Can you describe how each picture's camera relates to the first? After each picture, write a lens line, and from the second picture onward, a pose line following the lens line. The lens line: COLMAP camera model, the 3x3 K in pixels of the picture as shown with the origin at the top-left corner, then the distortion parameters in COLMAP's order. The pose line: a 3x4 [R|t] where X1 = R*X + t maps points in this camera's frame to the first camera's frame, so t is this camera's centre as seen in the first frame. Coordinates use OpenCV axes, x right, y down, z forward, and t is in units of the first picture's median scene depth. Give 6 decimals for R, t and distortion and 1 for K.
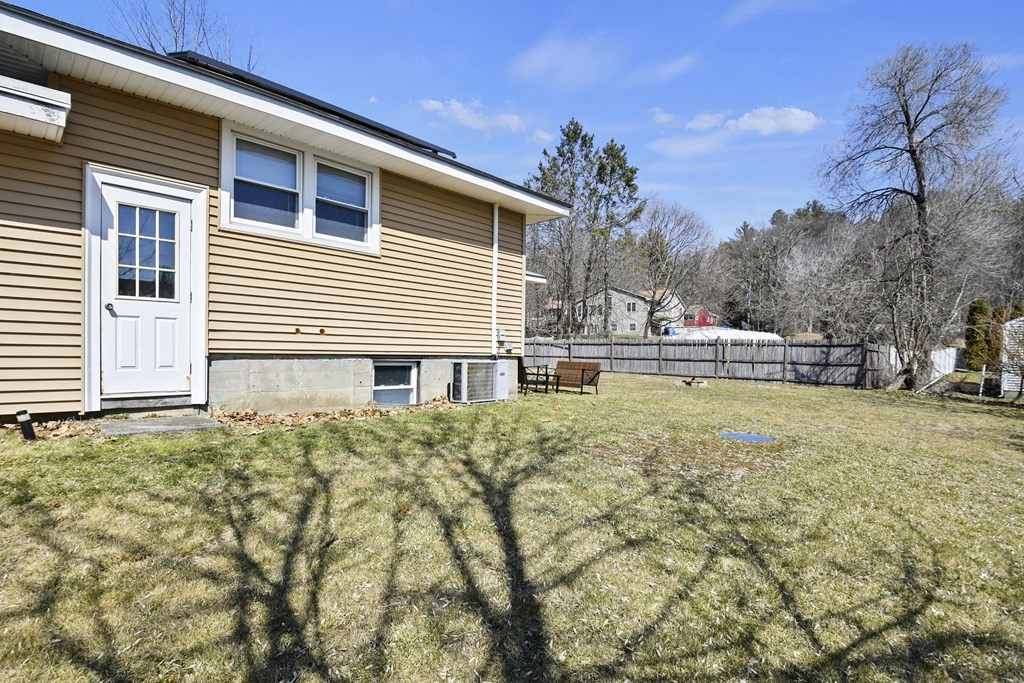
lens RADIAL K [[502.5, 0, 495.4], [0, 502.5, 361.2], [0, 0, 1]] dist [-0.013362, -0.006801]
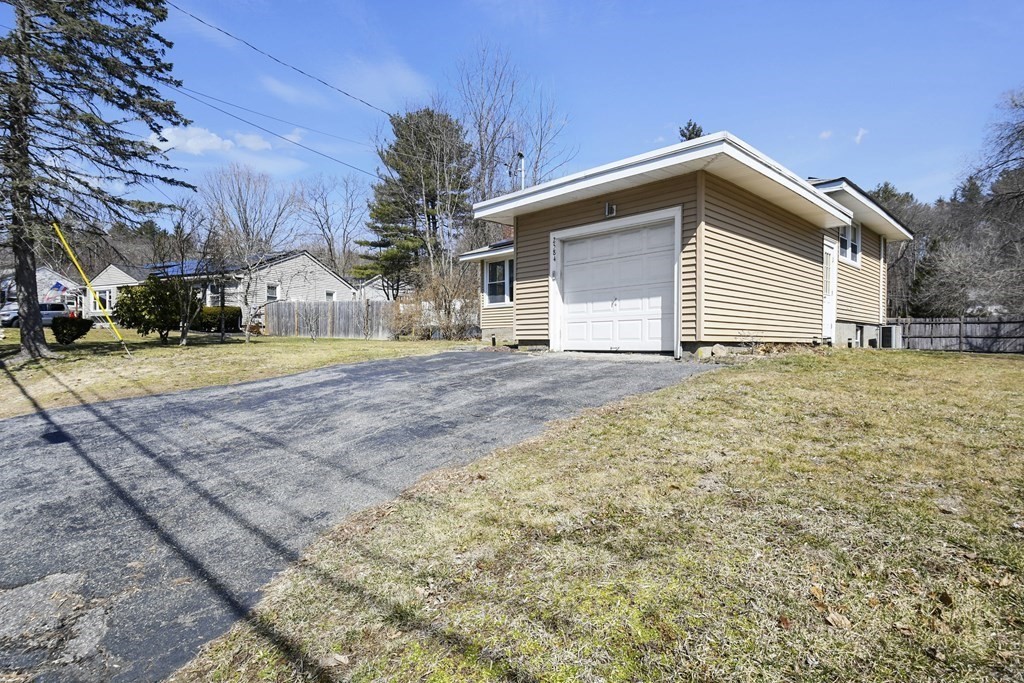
lens RADIAL K [[537.6, 0, 501.7], [0, 537.6, 348.0], [0, 0, 1]] dist [-0.005629, -0.010535]
pose [[0.999695, -0.012984, -0.021005, -0.459933], [0.012725, 0.999842, -0.012438, 0.027667], [0.021163, 0.012166, 0.999702, -0.305669]]
